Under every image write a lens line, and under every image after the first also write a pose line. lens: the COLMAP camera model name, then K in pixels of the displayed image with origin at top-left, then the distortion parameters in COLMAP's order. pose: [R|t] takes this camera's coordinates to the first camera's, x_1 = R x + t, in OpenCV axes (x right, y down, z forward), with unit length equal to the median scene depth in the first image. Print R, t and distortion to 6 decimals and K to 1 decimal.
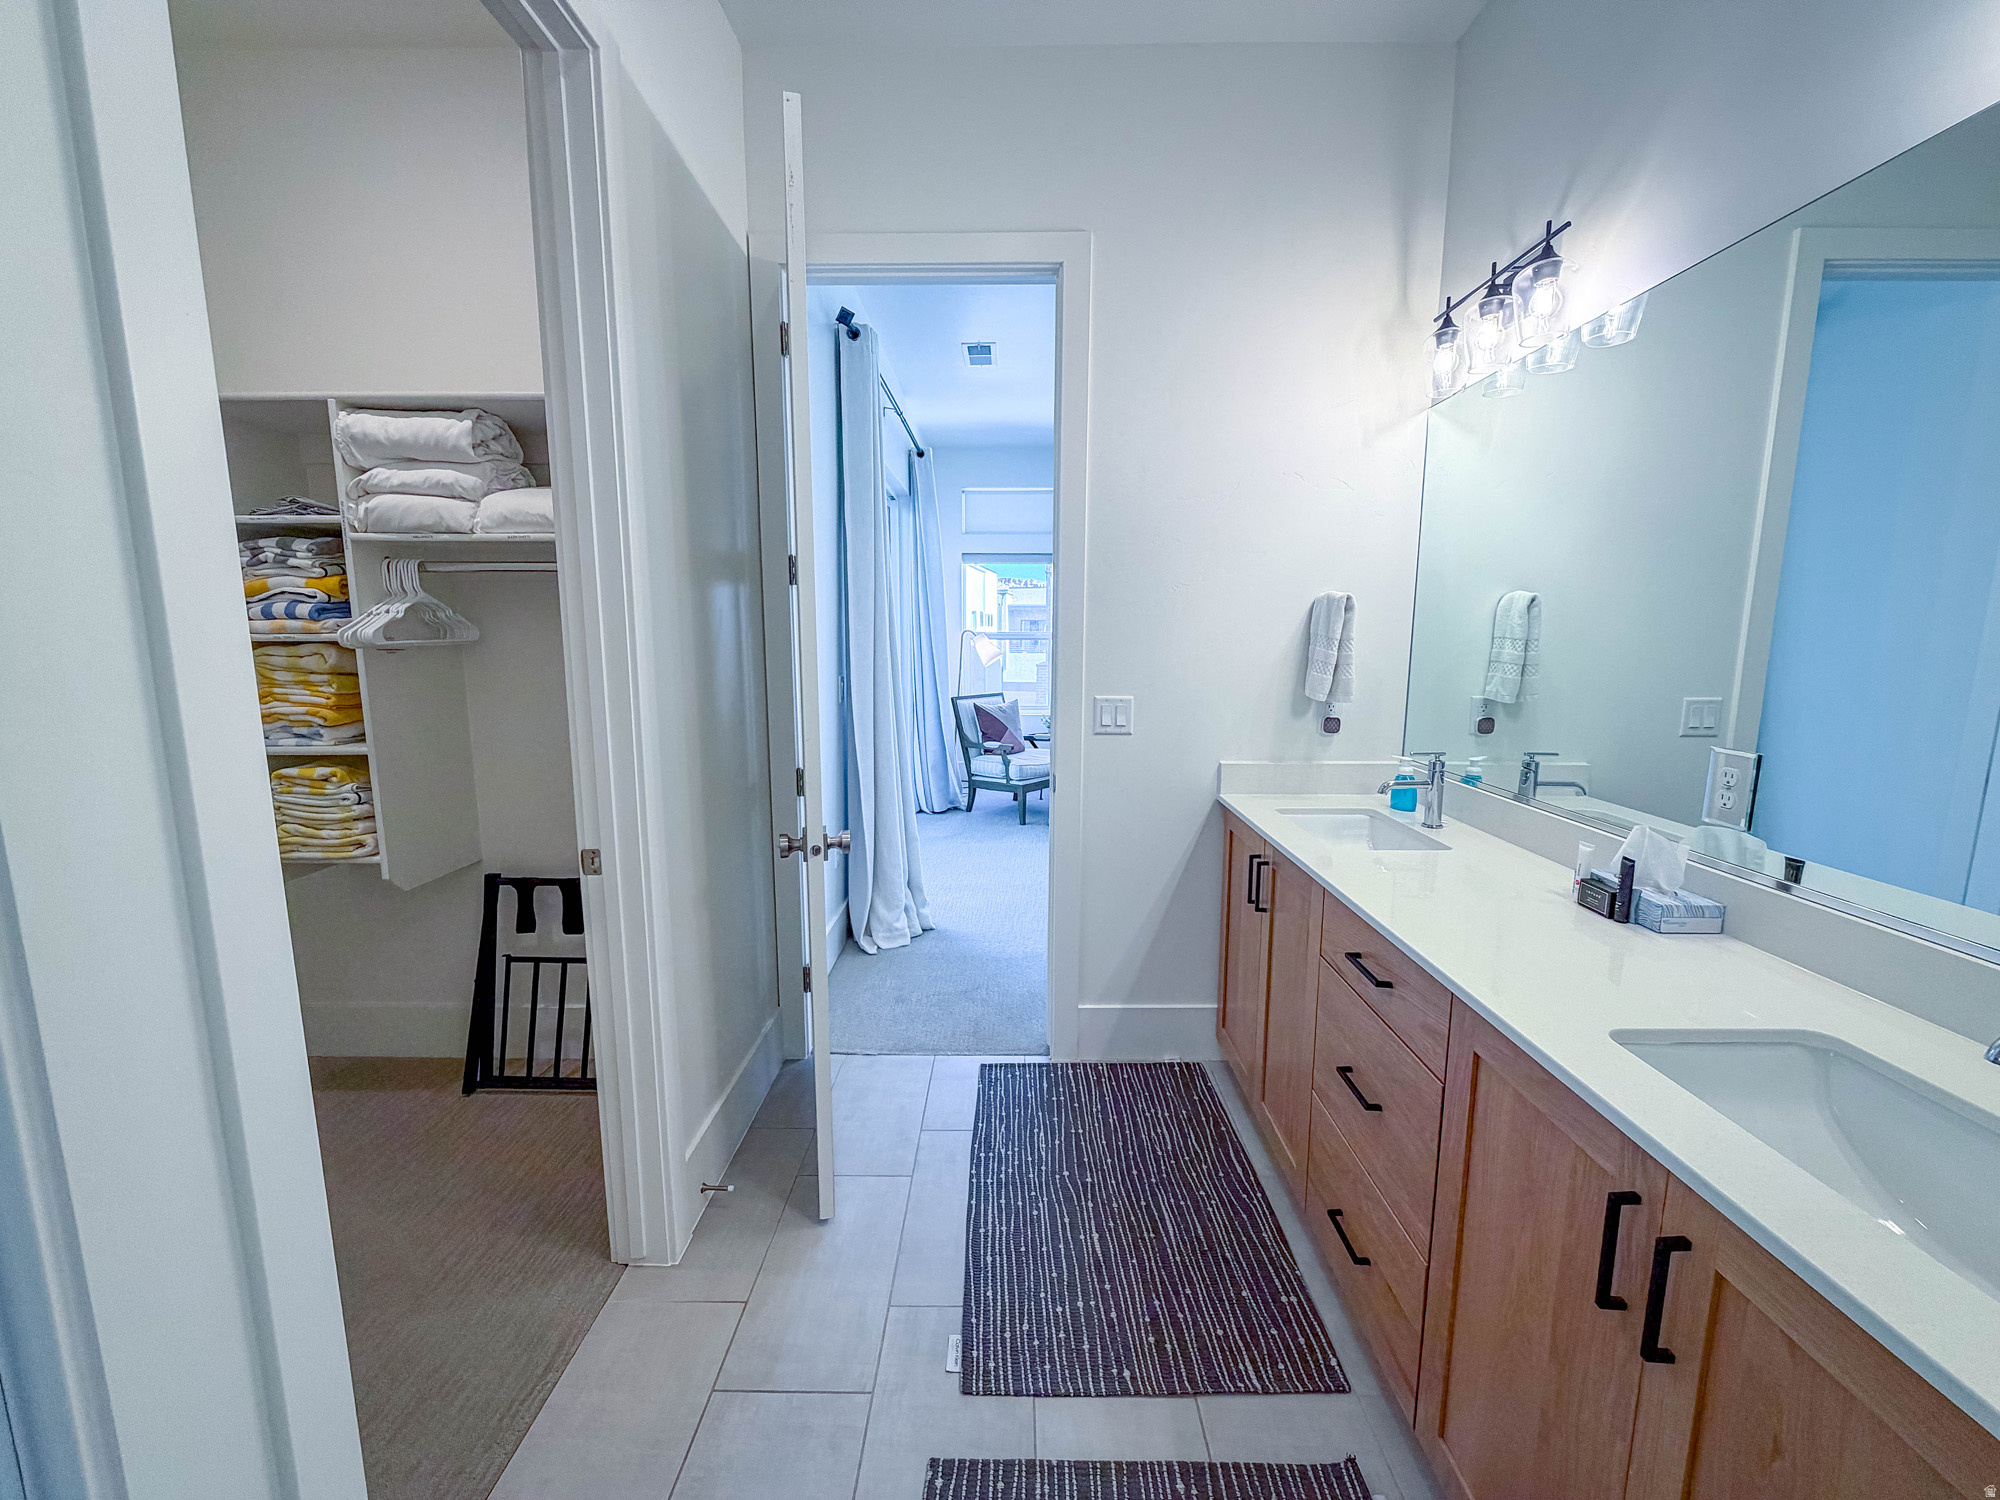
lens RADIAL K [[796.8, 0, 1006.2], [0, 796.8, 752.3], [0, 0, 1]] dist [0.000898, 0.000093]
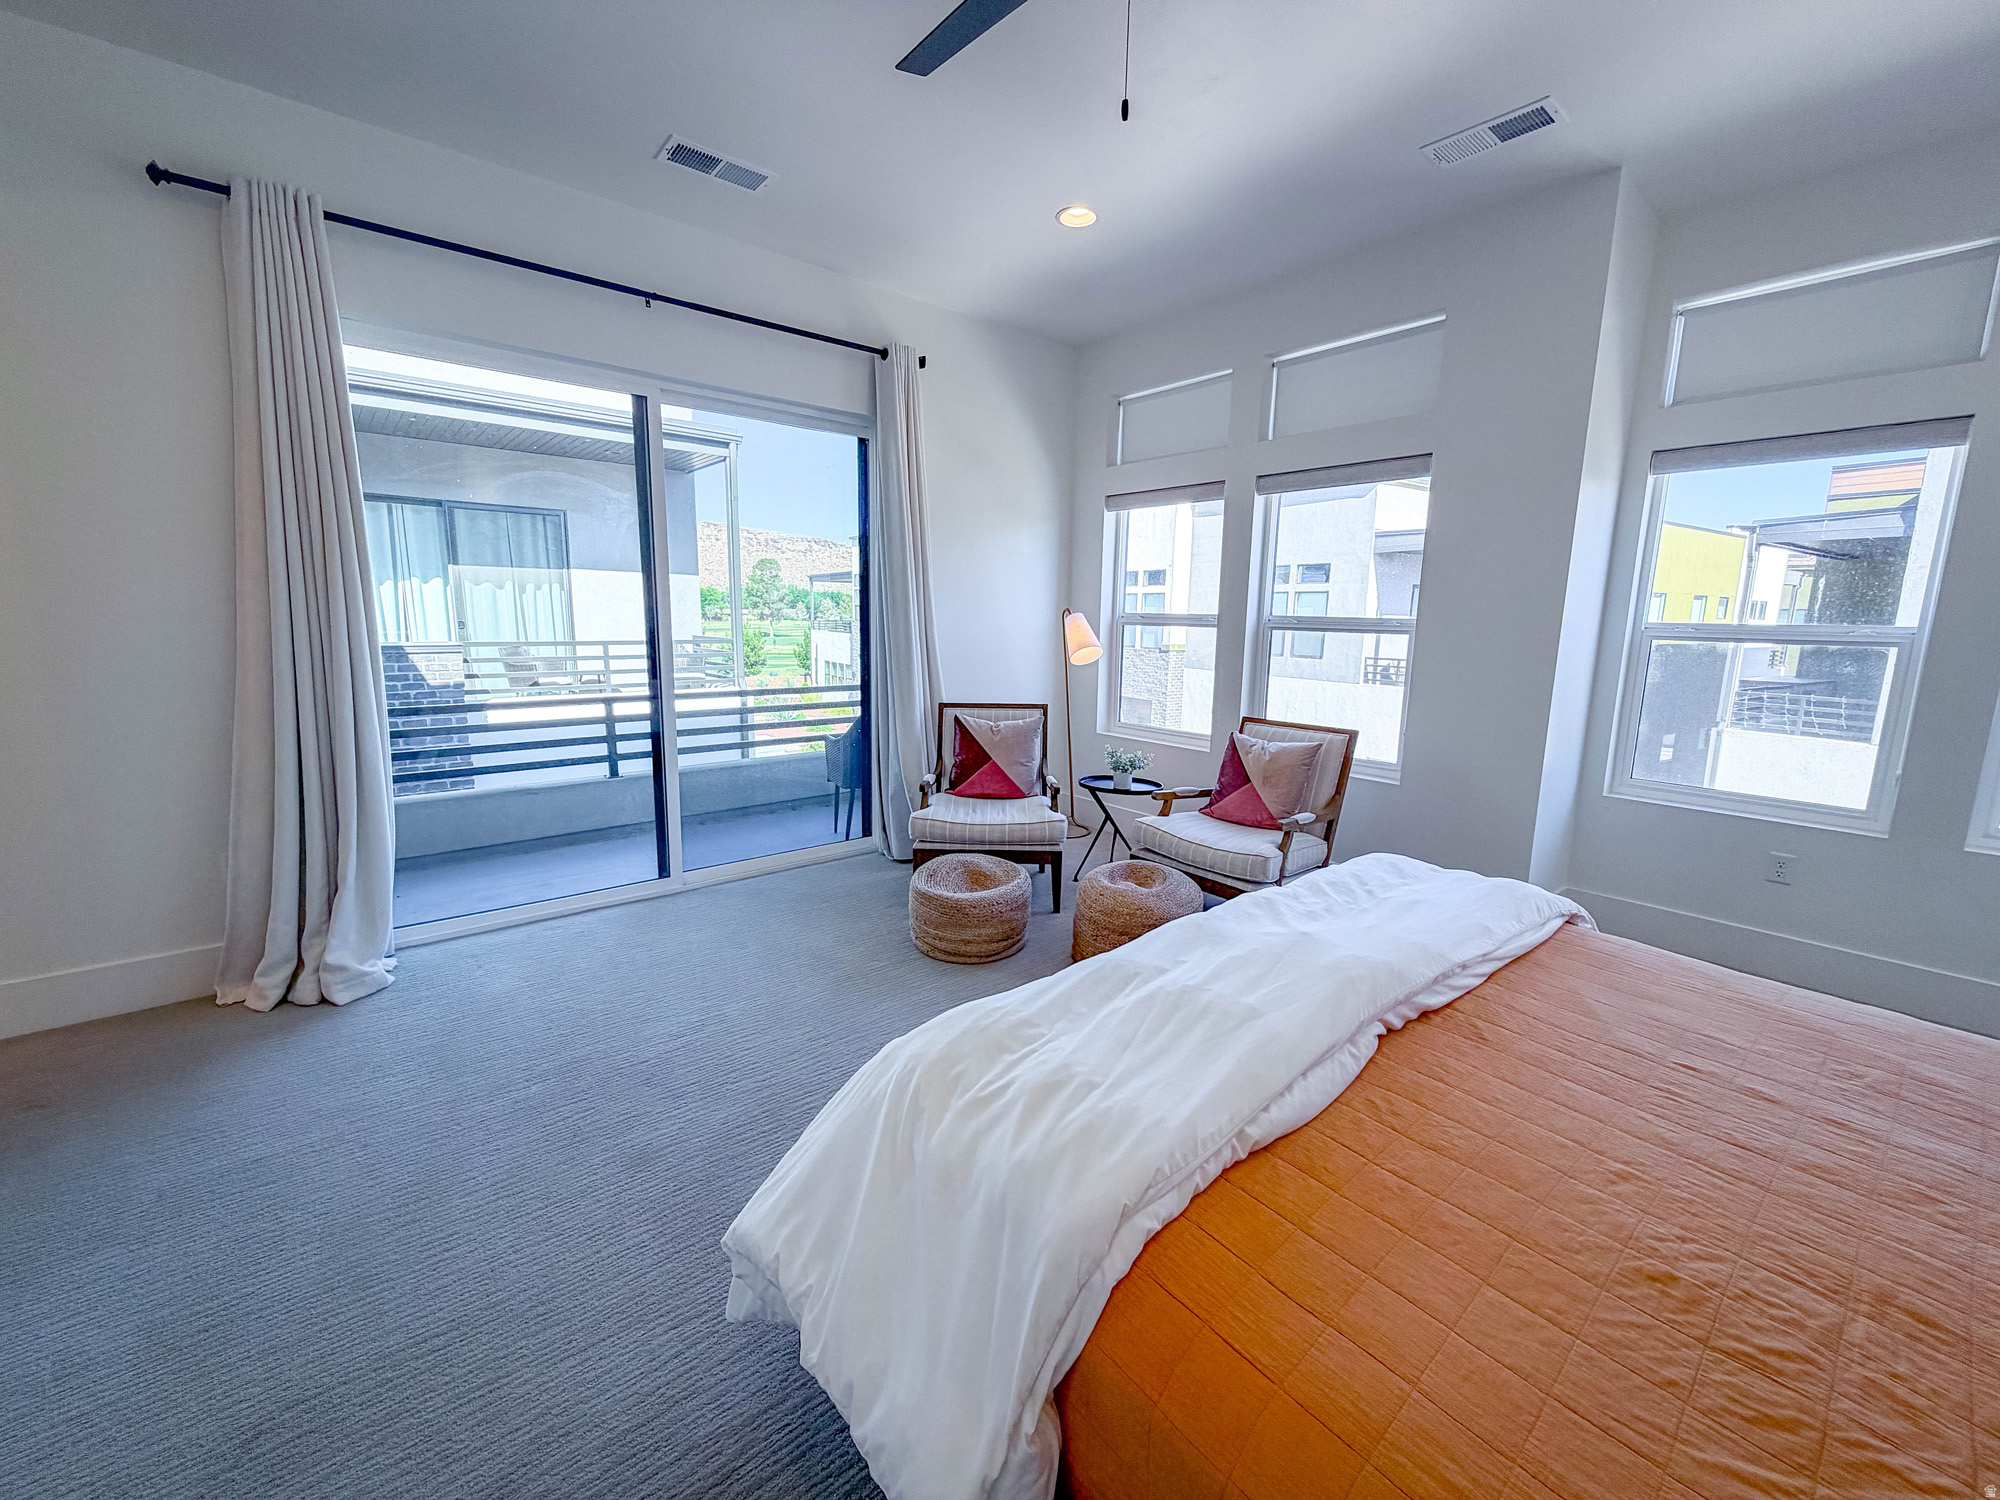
lens RADIAL K [[802.1, 0, 1004.8], [0, 802.1, 747.3], [0, 0, 1]] dist [0.000745, -0.000093]
pose [[0.646912, 0.128537, -0.751654, 0.502315], [-0.124844, 0.990244, 0.061890, -0.081597], [0.752276, 0.053802, 0.656648, 0.592527]]
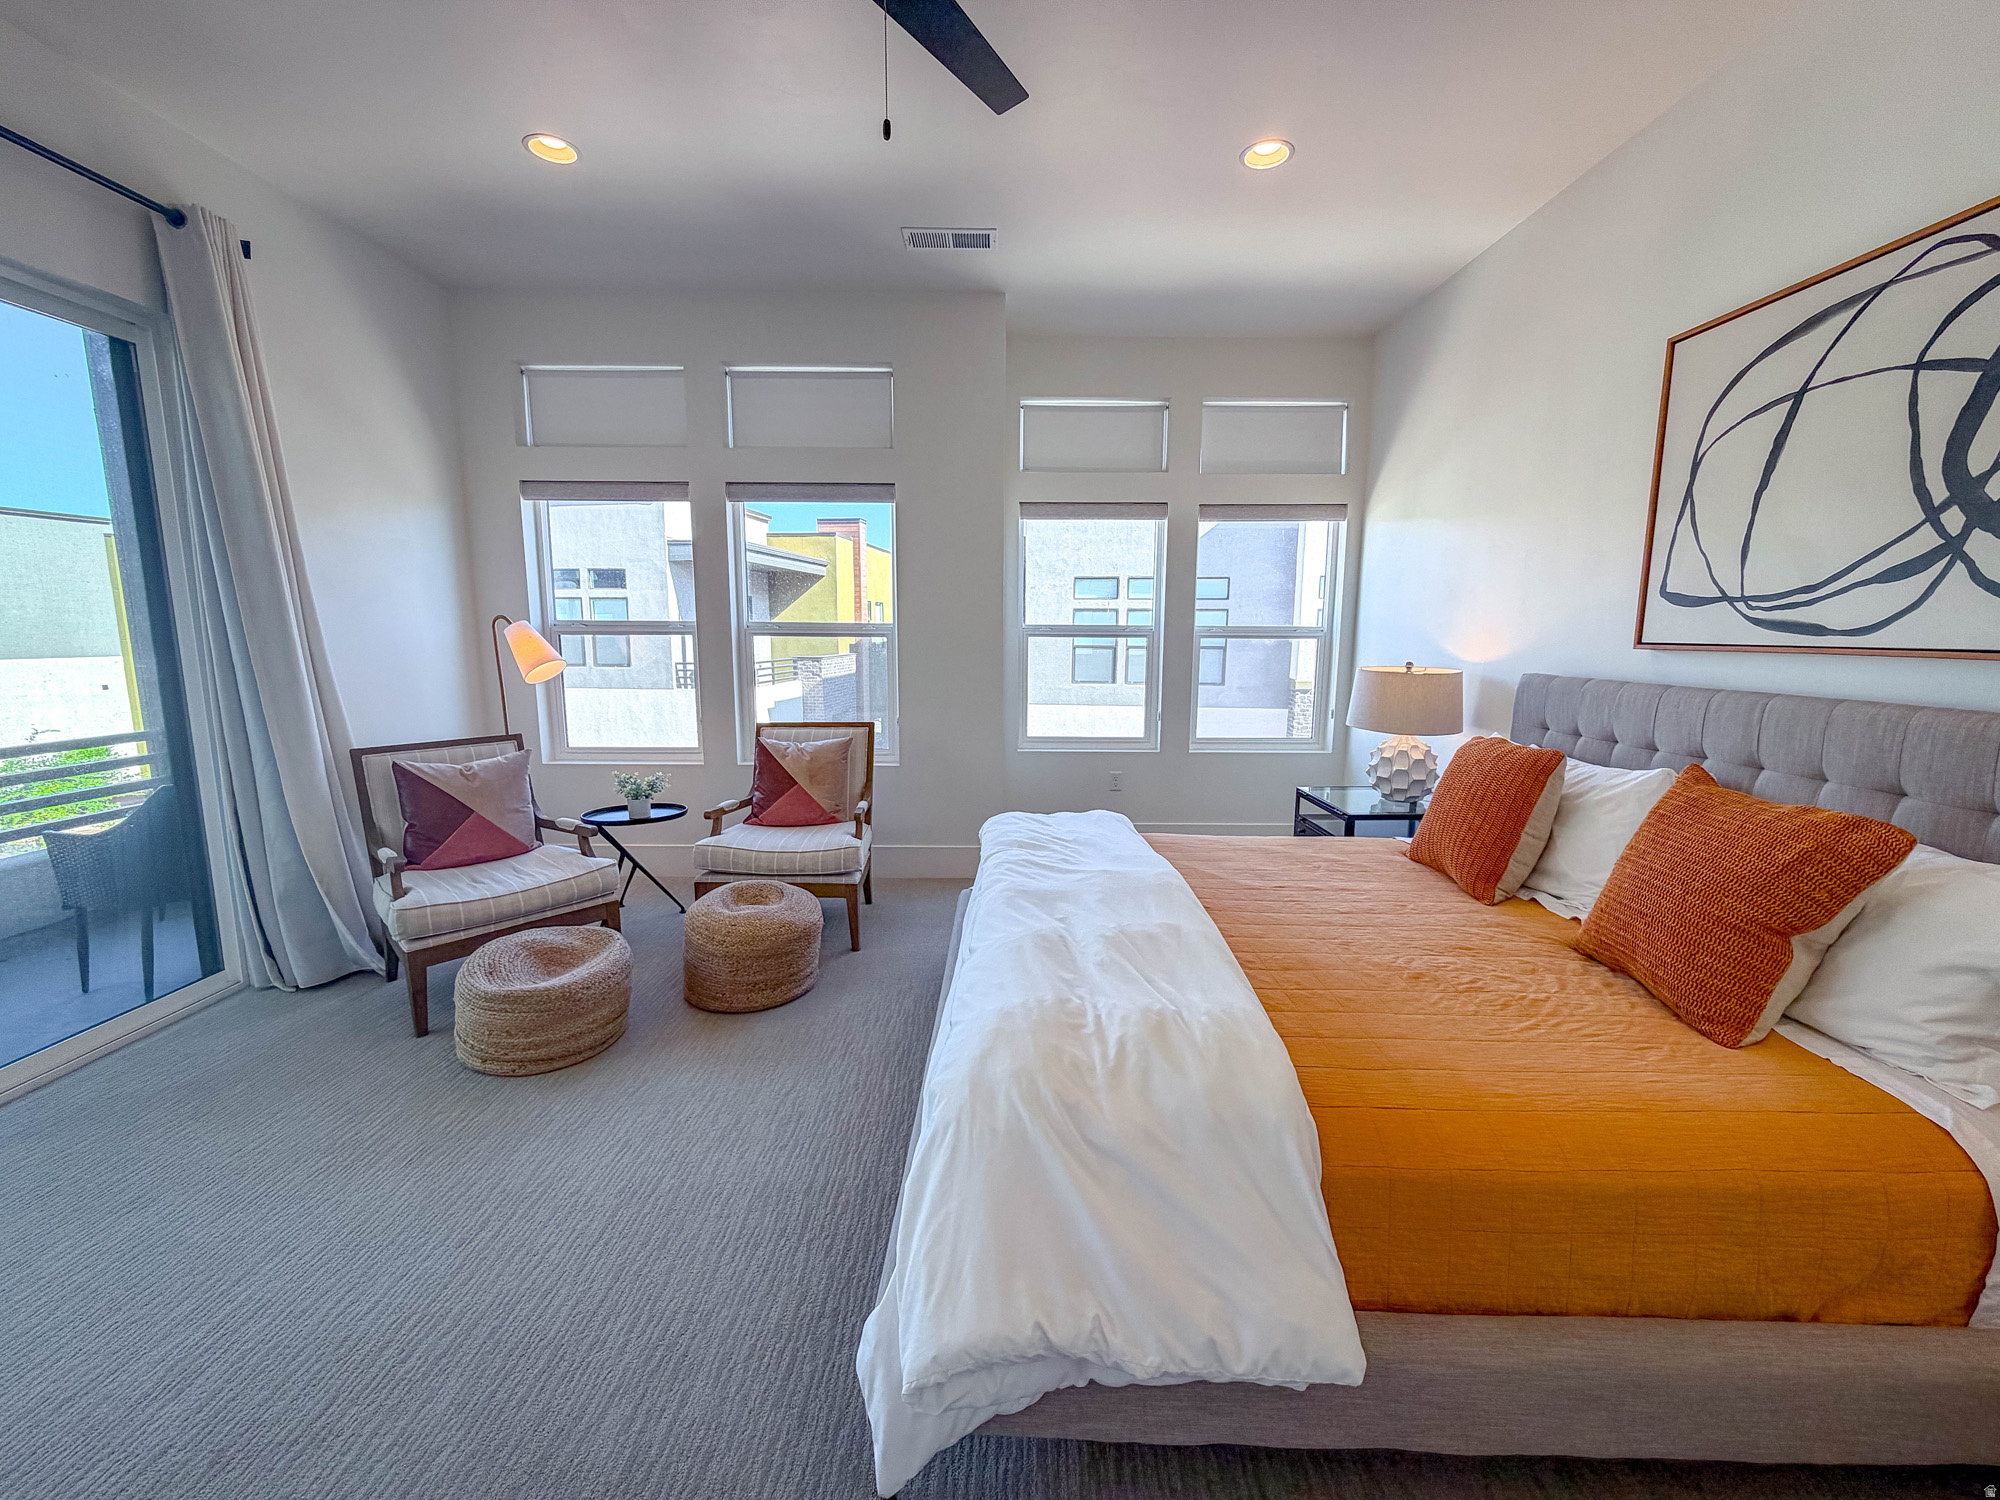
lens RADIAL K [[802.1, 0, 1004.8], [0, 802.1, 747.3], [0, 0, 1]] dist [0.000745, -0.000093]
pose [[0.999971, -0.004030, 0.006397, 0.333235], [0.004040, 0.999990, -0.001643, -0.068136], [-0.006390, 0.001669, 0.999978, 0.510319]]
